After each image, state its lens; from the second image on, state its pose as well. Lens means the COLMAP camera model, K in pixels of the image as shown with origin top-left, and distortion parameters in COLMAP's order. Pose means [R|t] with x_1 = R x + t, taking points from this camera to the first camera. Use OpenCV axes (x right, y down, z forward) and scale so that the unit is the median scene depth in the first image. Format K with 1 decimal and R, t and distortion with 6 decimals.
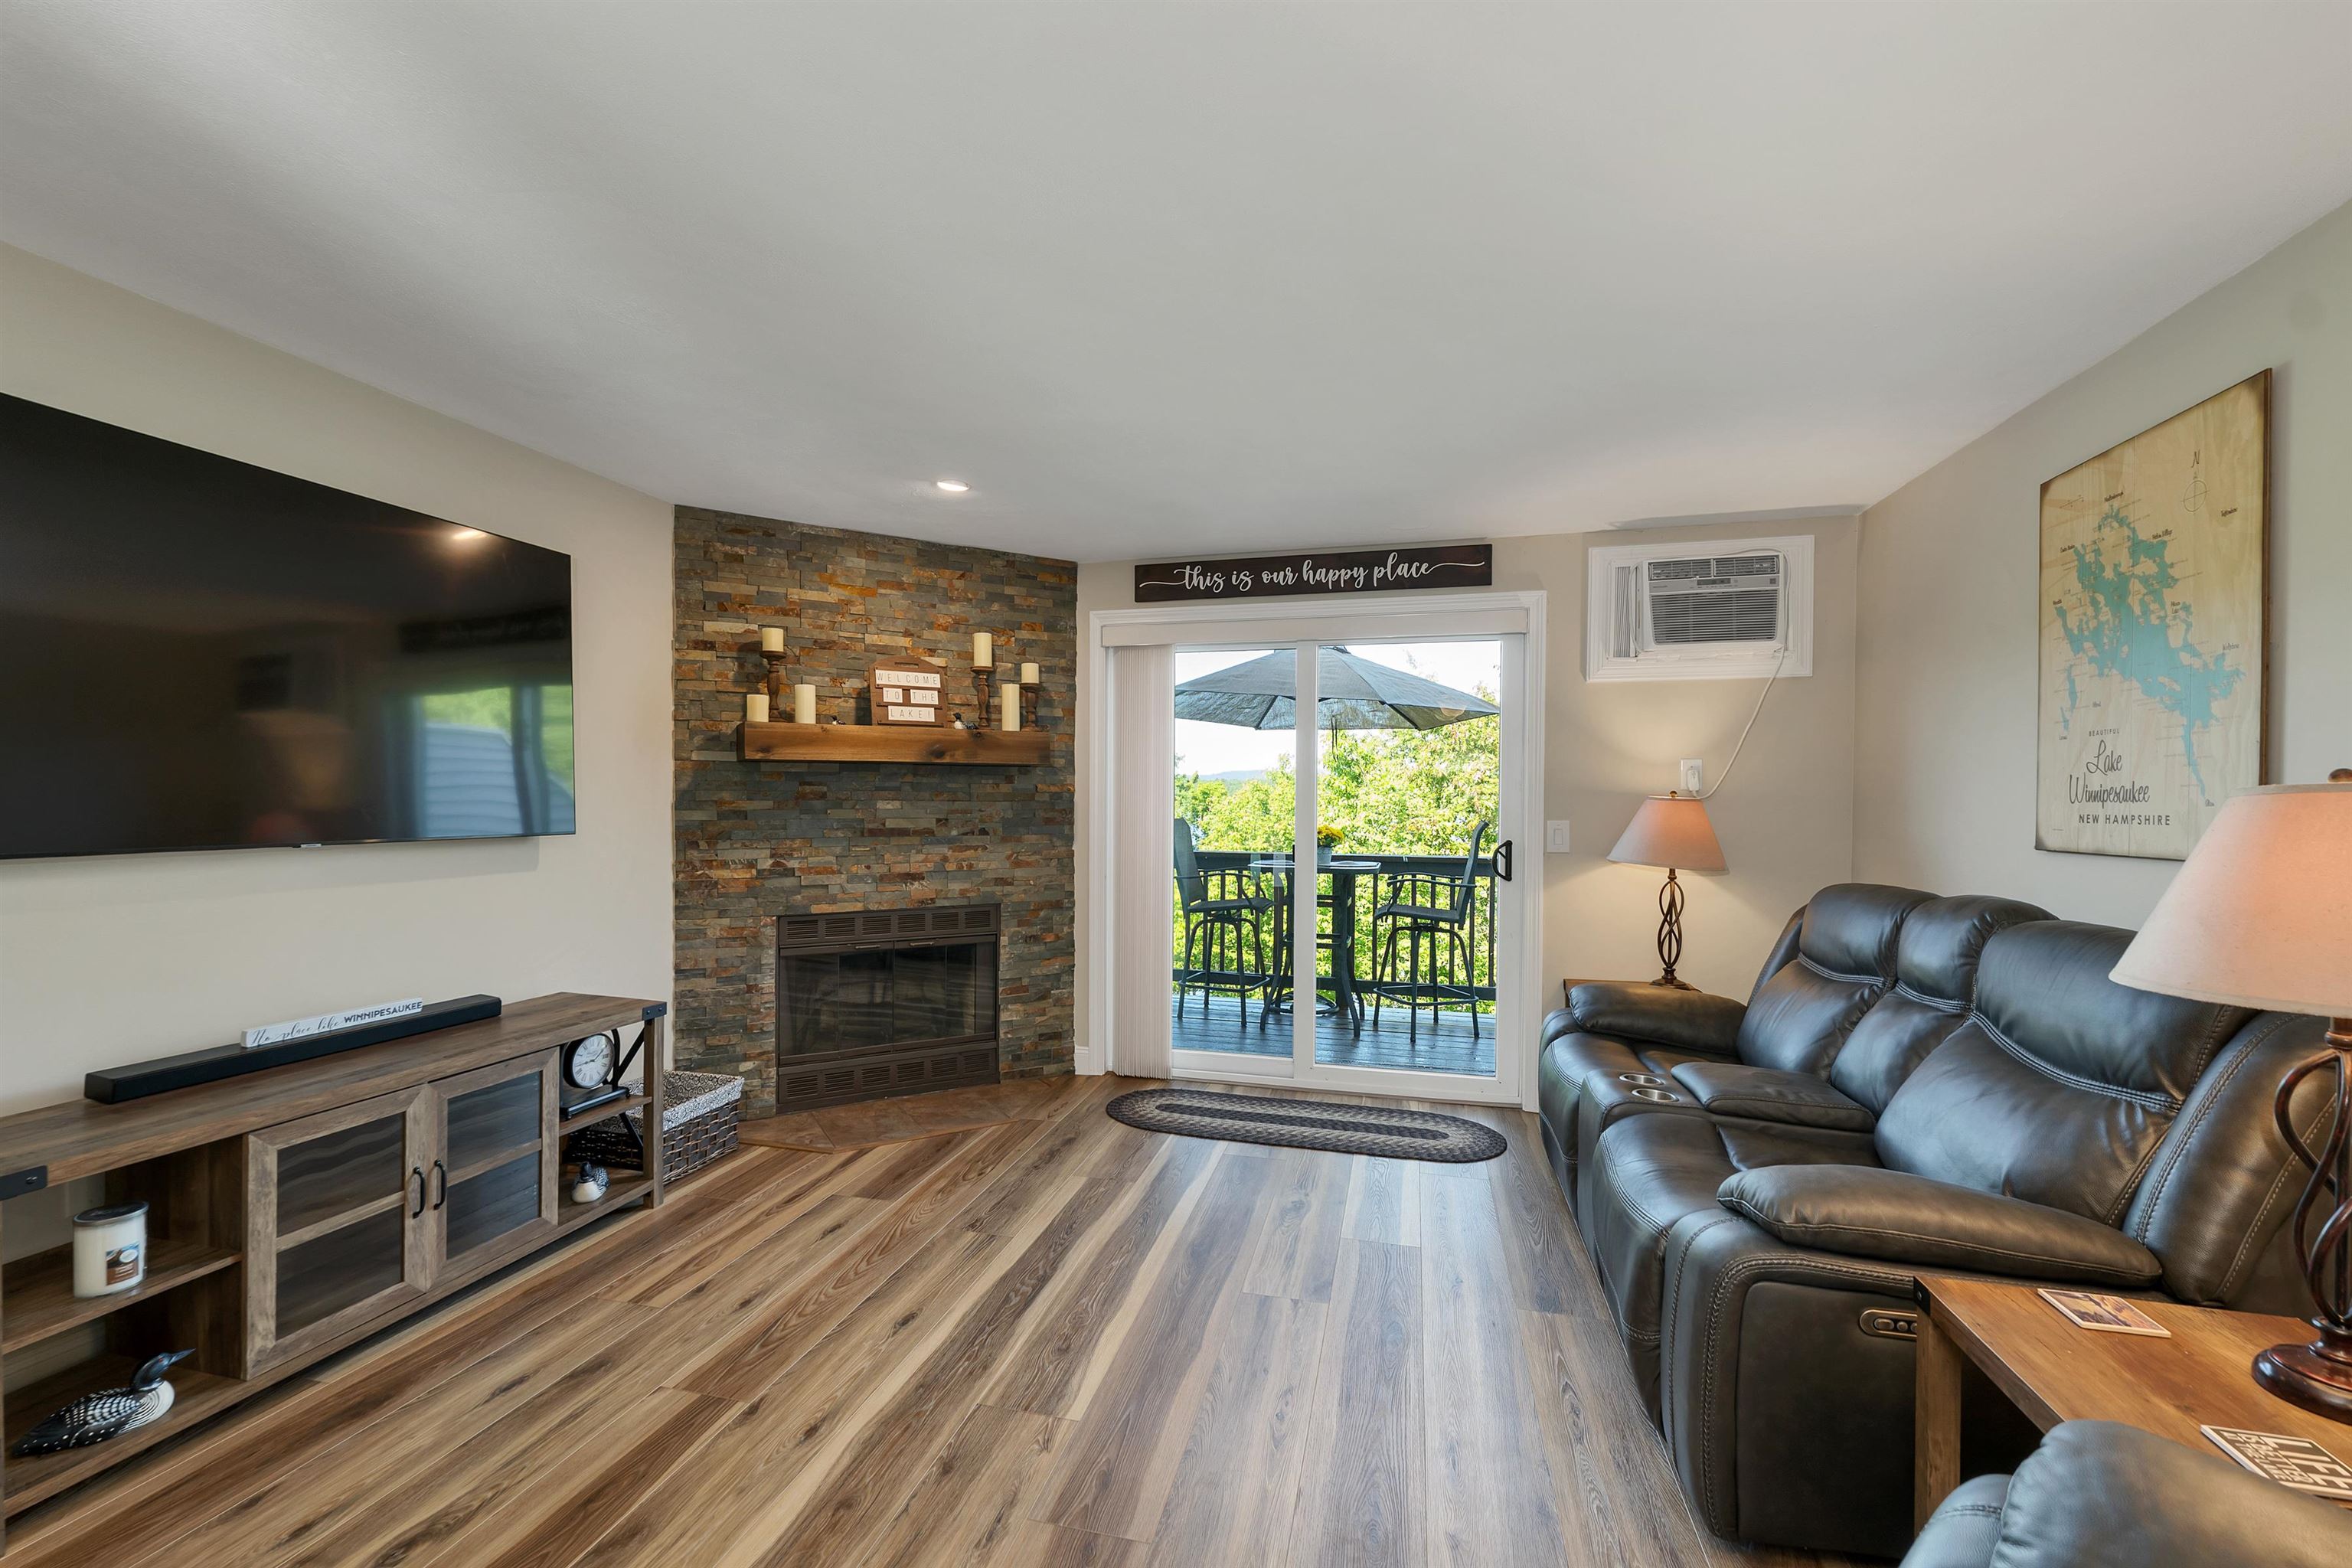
lens RADIAL K [[965.4, 0, 1151.5], [0, 965.4, 796.3], [0, 0, 1]] dist [0.001149, -0.000112]
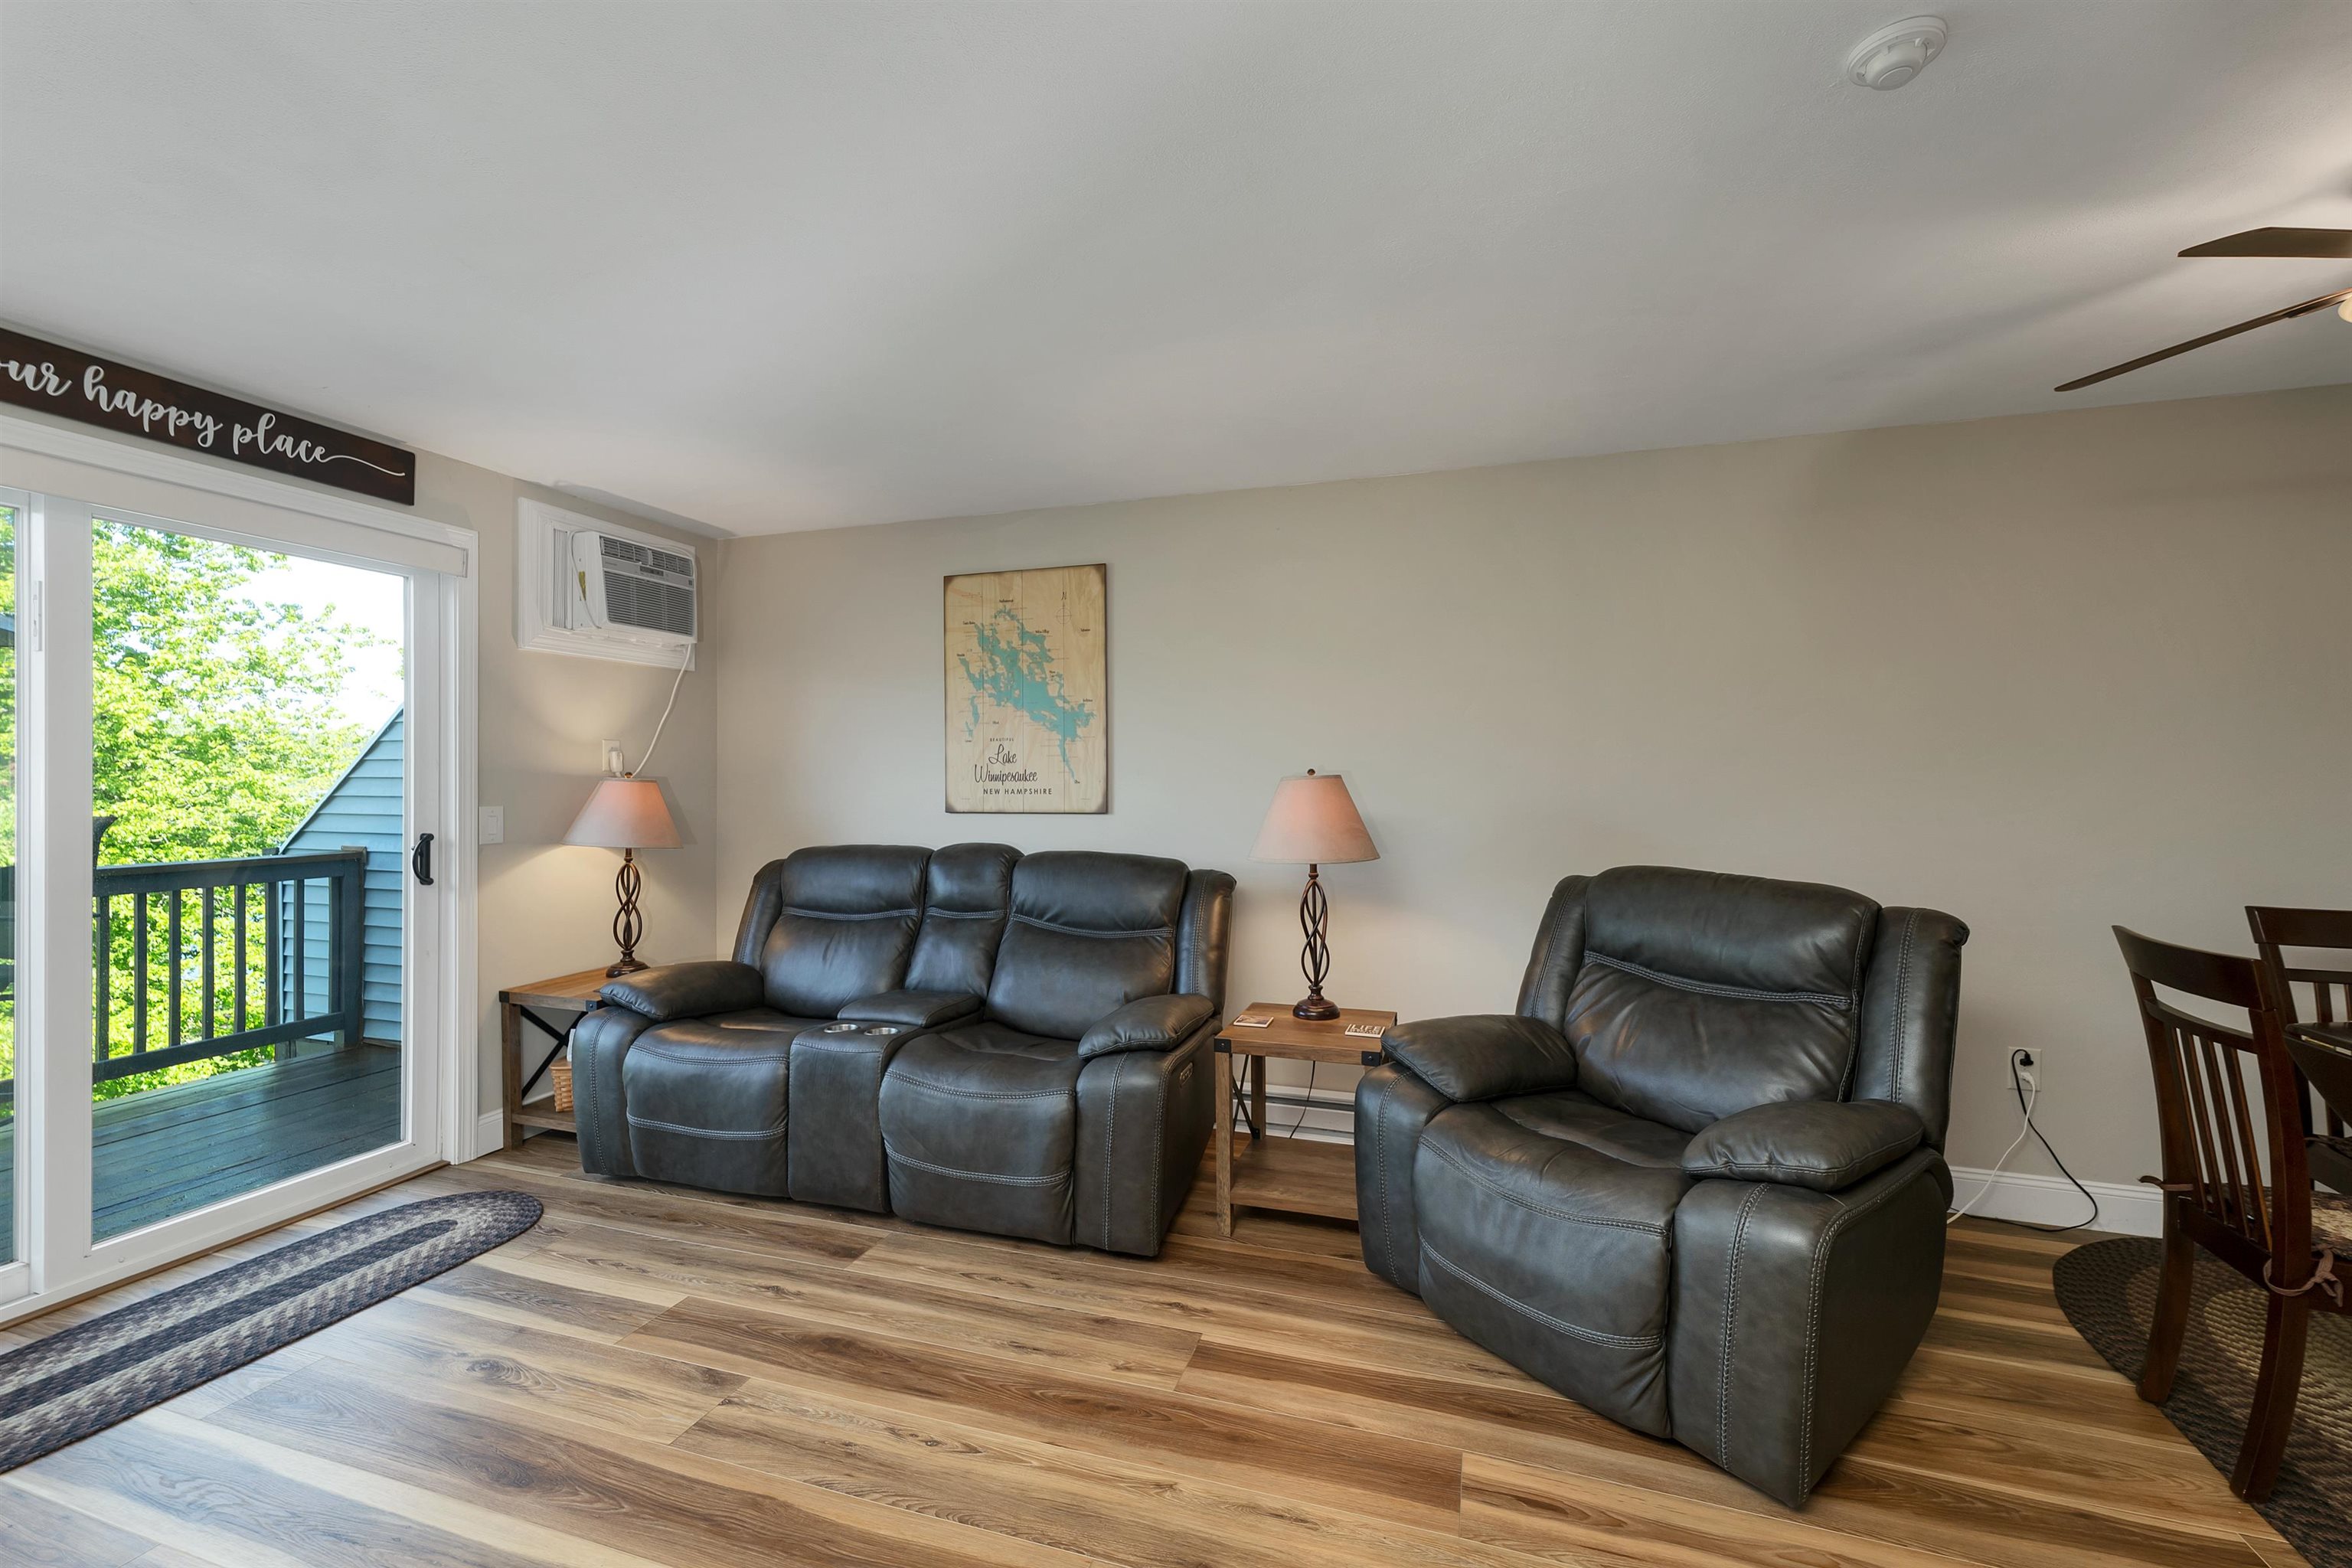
lens RADIAL K [[974.4, 0, 1160.1], [0, 974.4, 777.1], [0, 0, 1]] dist [-0.000173, -0.000344]
pose [[0.064933, -0.002389, 0.997887, -0.416560], [-0.000120, 0.999997, 0.002402, -0.003325], [-0.997890, -0.000276, 0.064933, 0.374899]]
